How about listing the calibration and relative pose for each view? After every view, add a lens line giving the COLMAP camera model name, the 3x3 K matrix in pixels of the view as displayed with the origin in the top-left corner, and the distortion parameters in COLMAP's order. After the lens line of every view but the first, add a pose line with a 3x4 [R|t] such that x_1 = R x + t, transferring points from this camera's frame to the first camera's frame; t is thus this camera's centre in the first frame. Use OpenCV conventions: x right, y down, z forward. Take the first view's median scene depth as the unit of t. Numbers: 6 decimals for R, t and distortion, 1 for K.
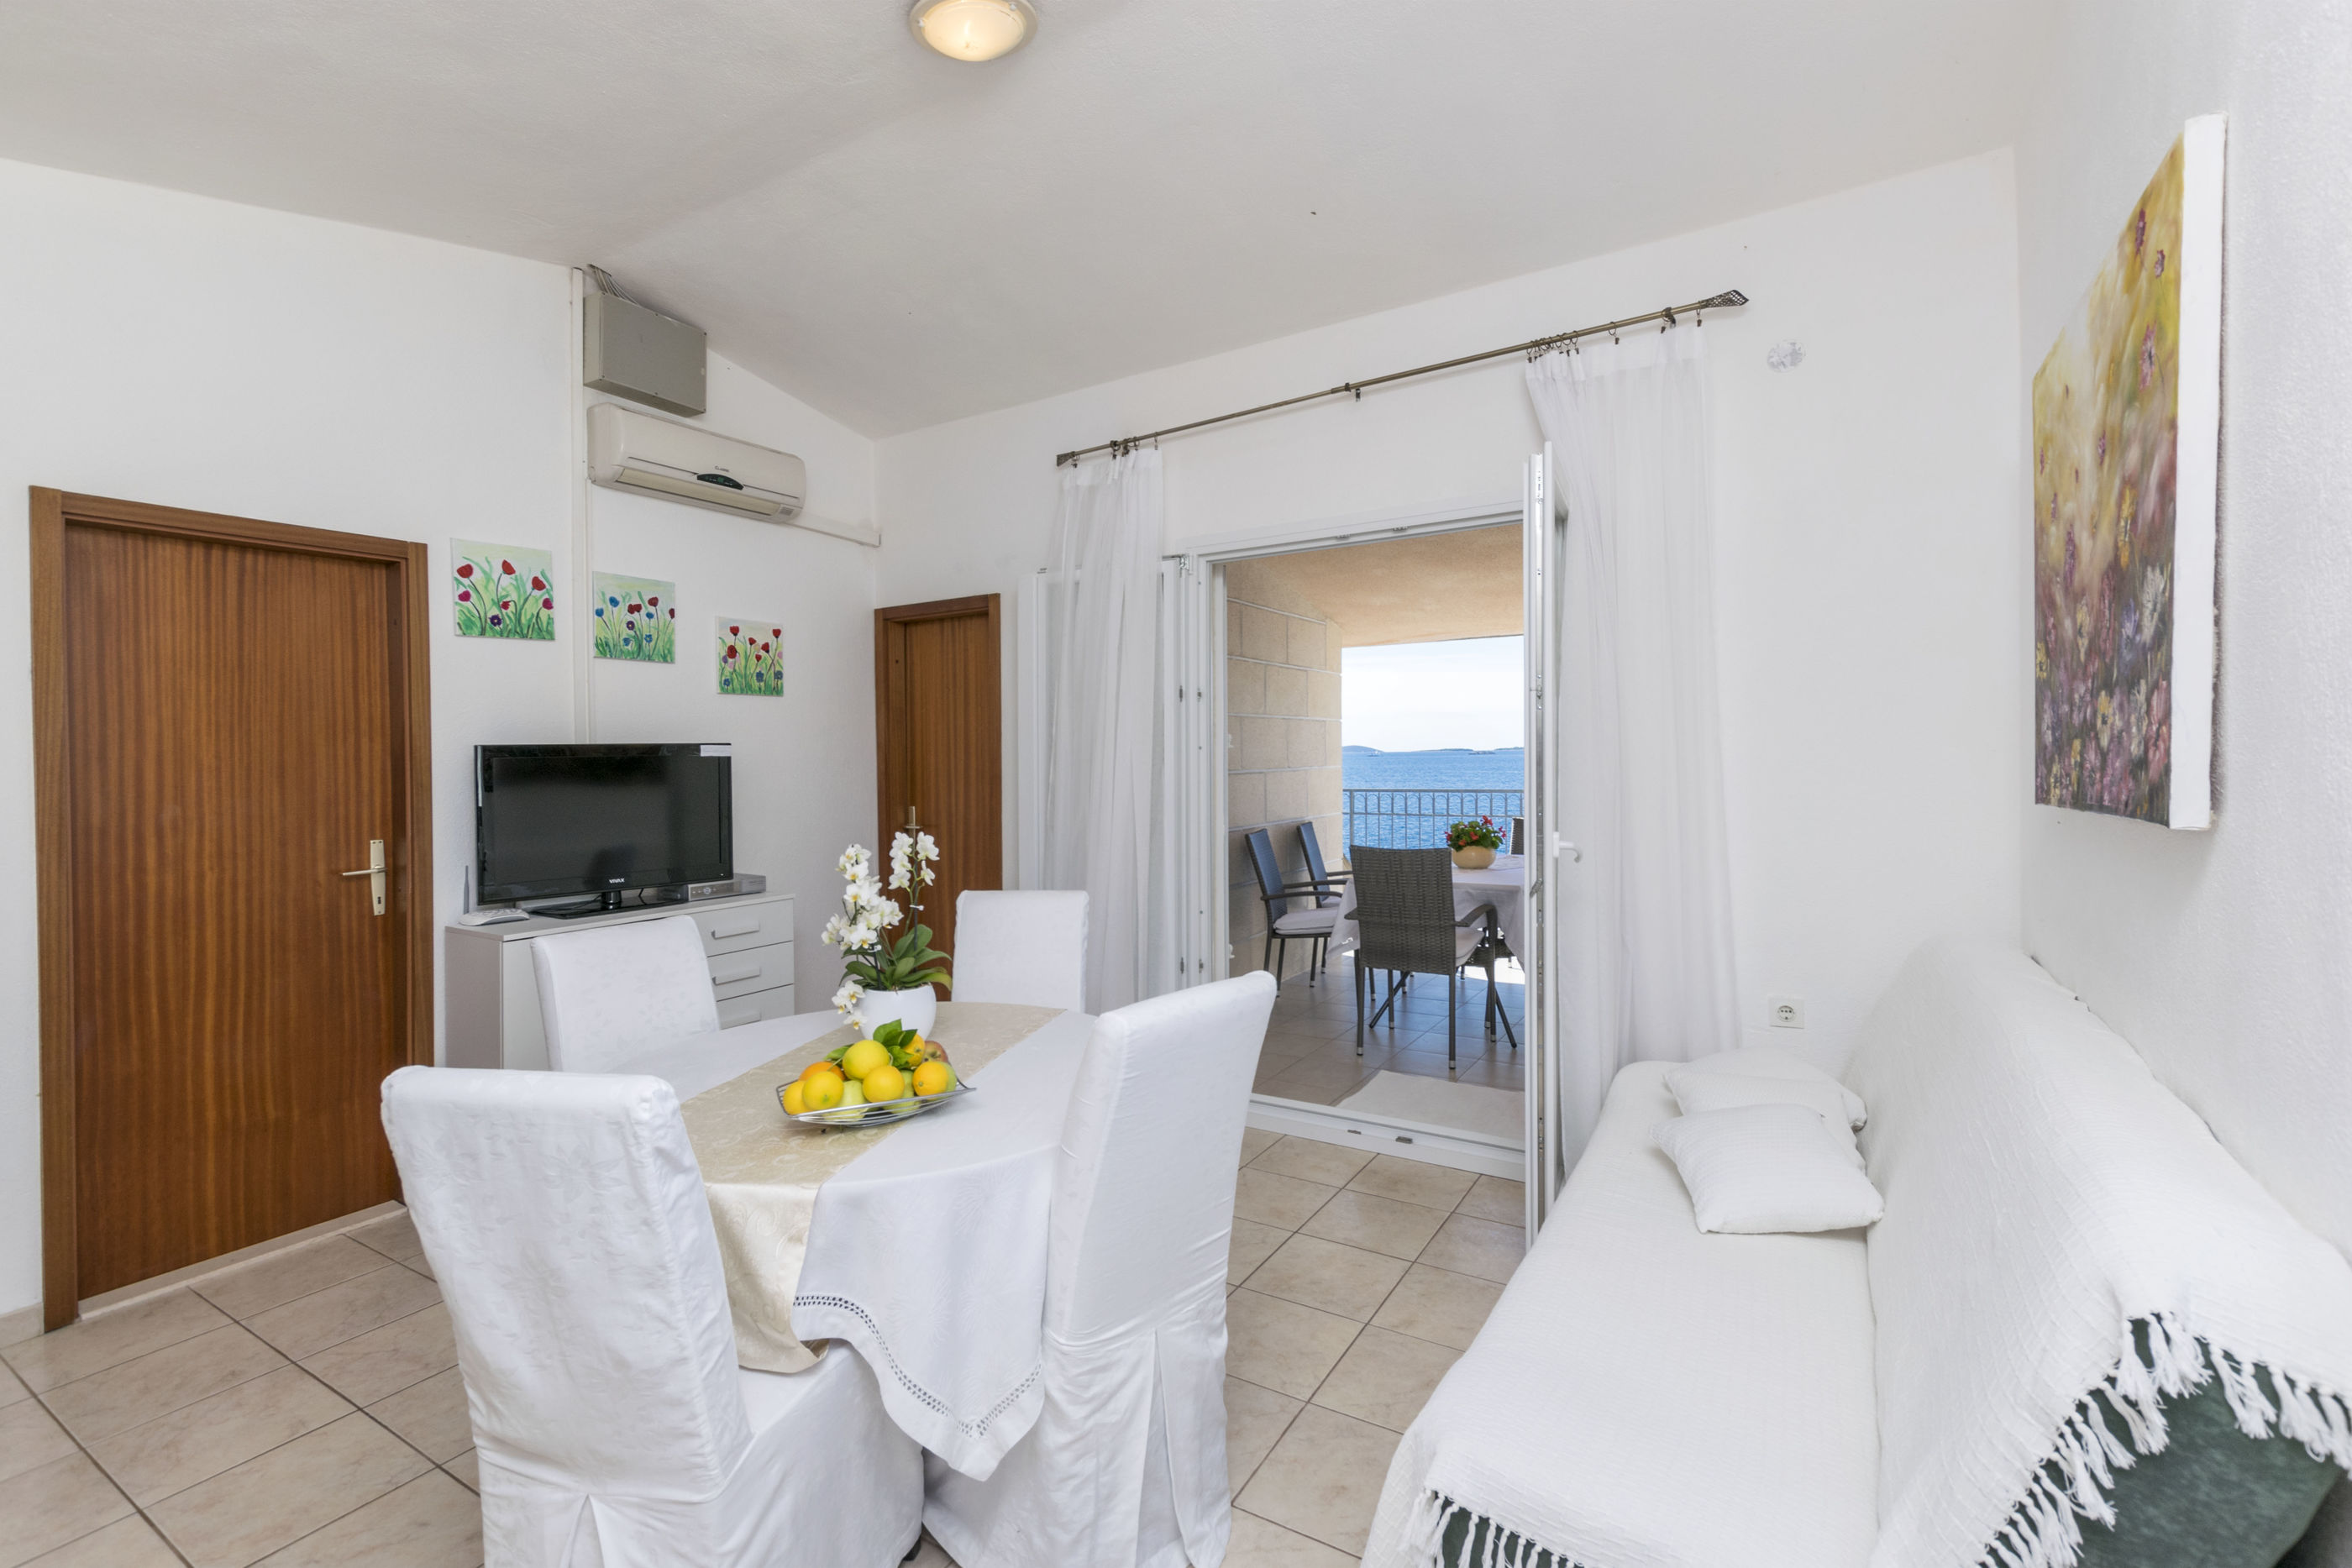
lens RADIAL K [[1043.6, 0, 1128.0], [0, 1043.6, 758.9], [0, 0, 1]] dist [-0.000381, -0.000097]
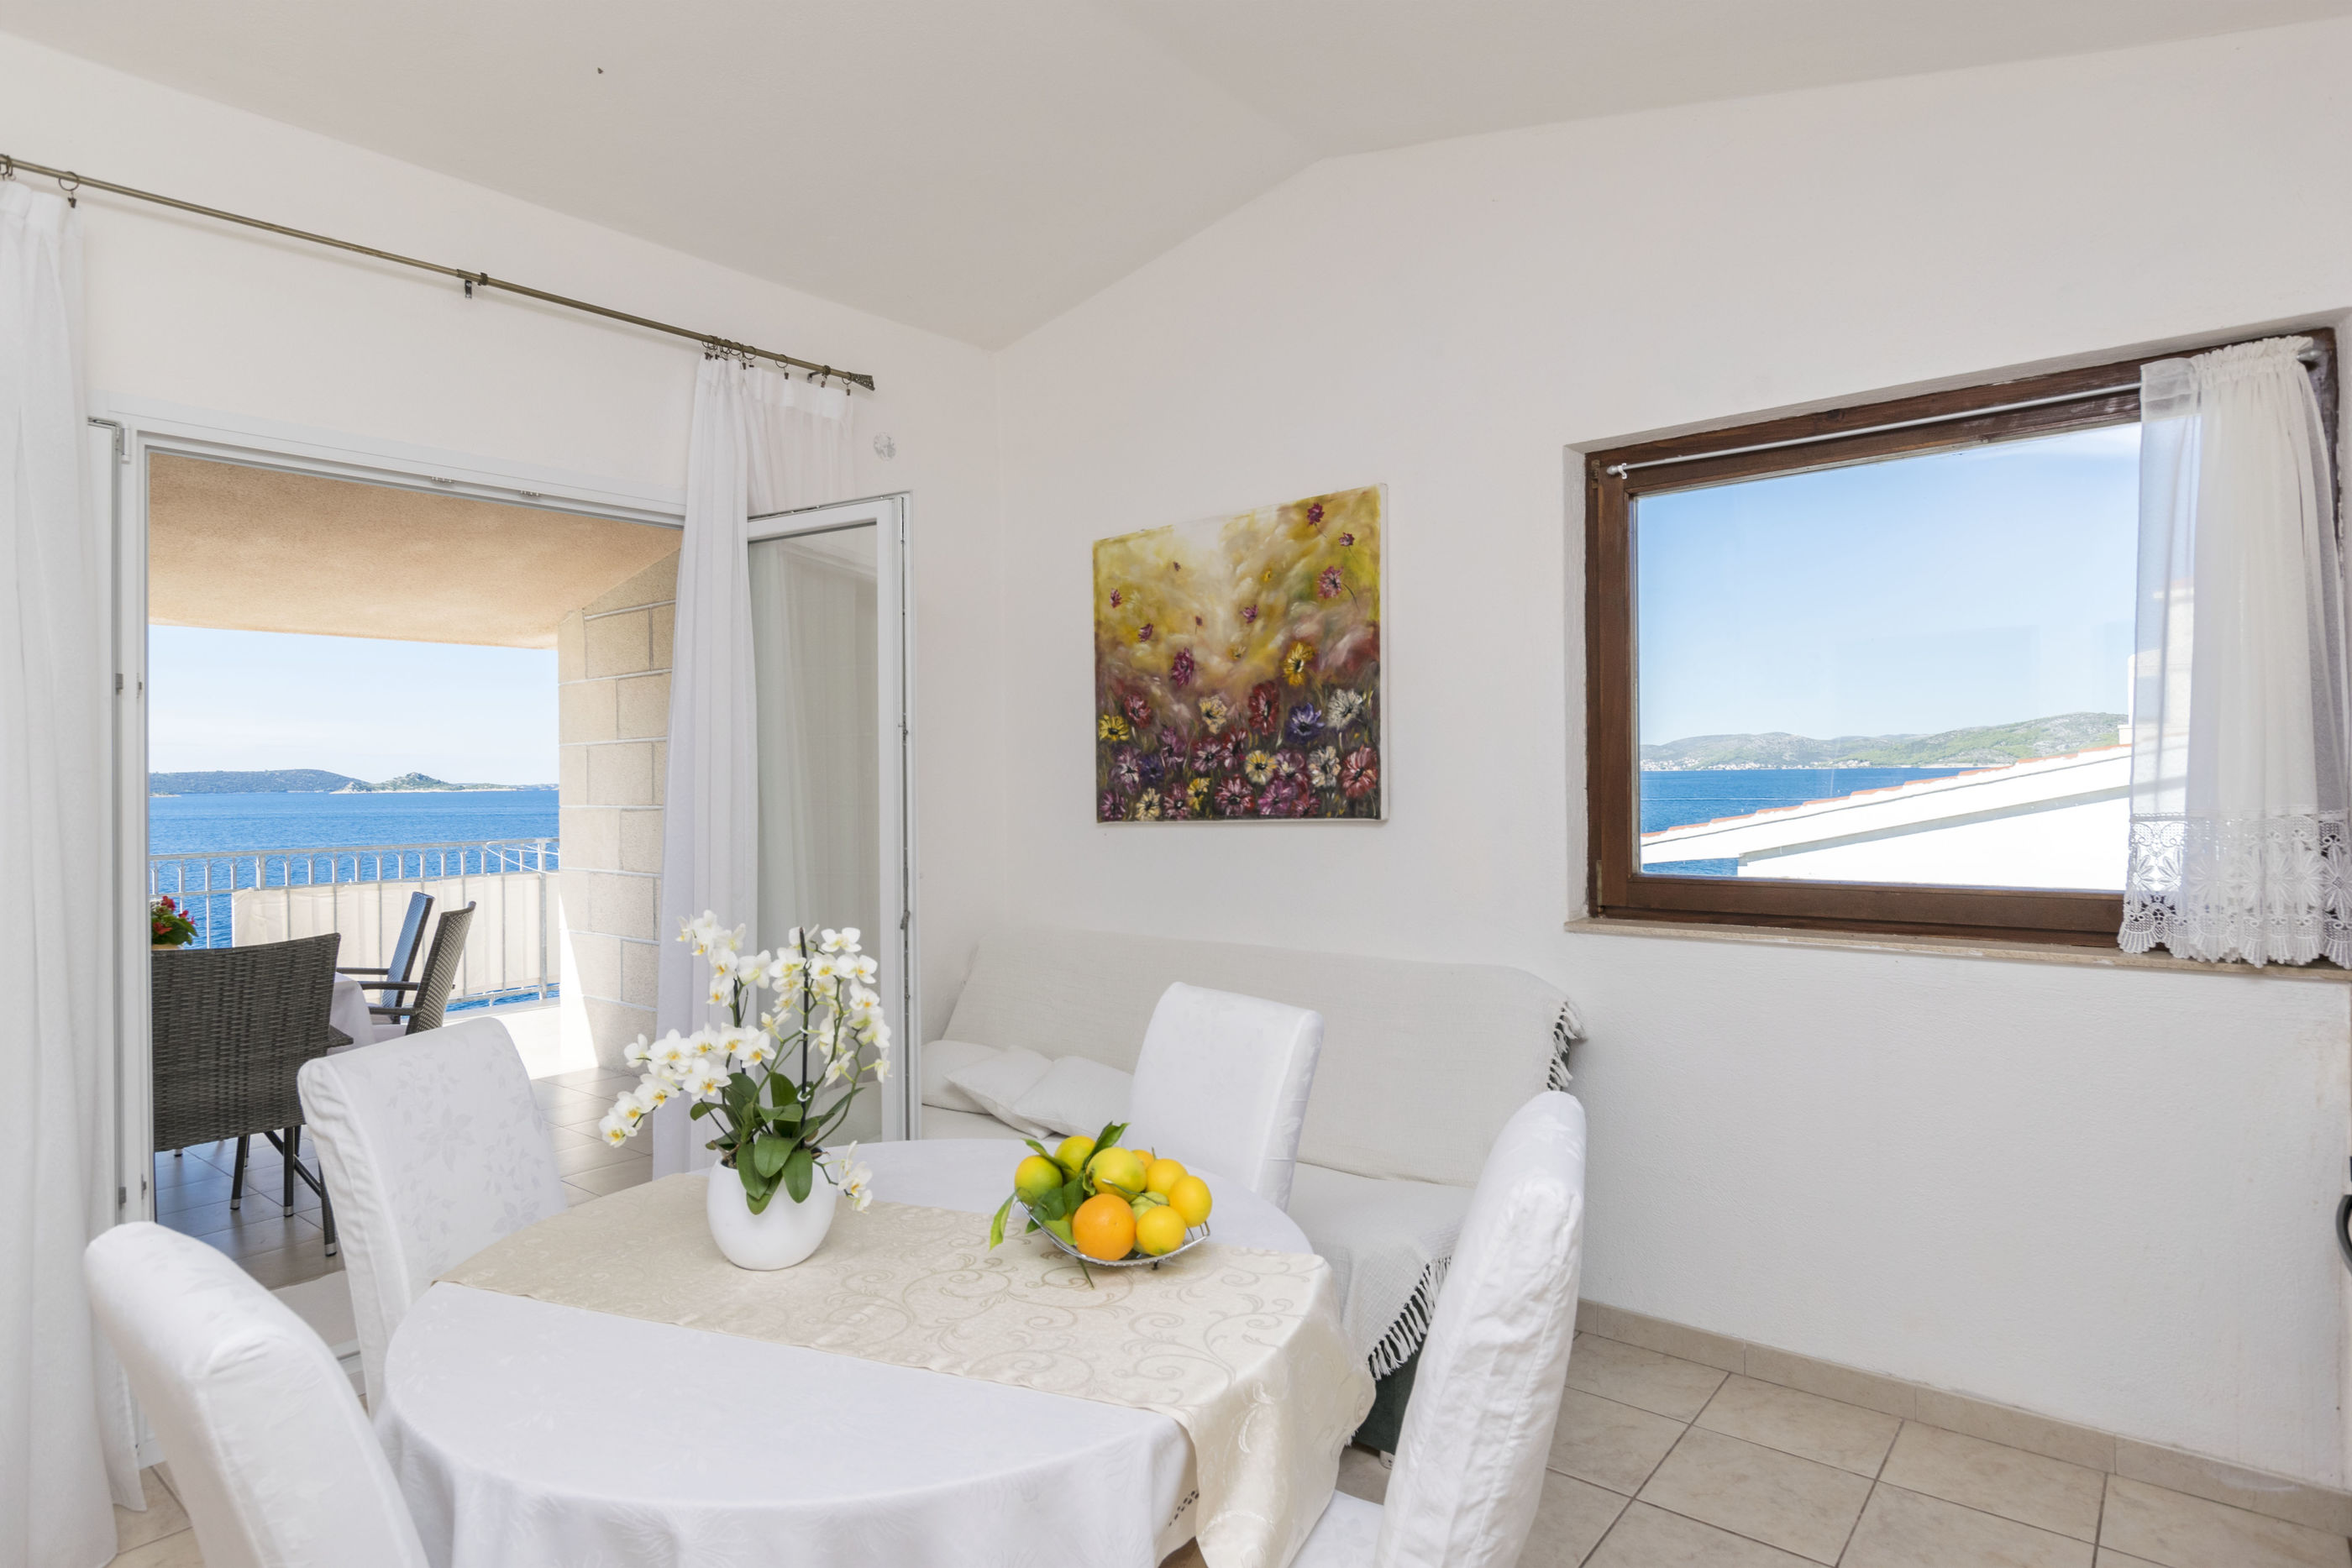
lens RADIAL K [[1252.9, 0, 1176.0], [0, 1252.9, 784.0], [0, 0, 1]] dist [-0.000494, 0.000840]
pose [[0.117975, 0.010369, 0.992962, -0.649852], [0.016174, 0.999793, -0.012362, 0.007126], [-0.992885, 0.017519, 0.117783, 0.489486]]
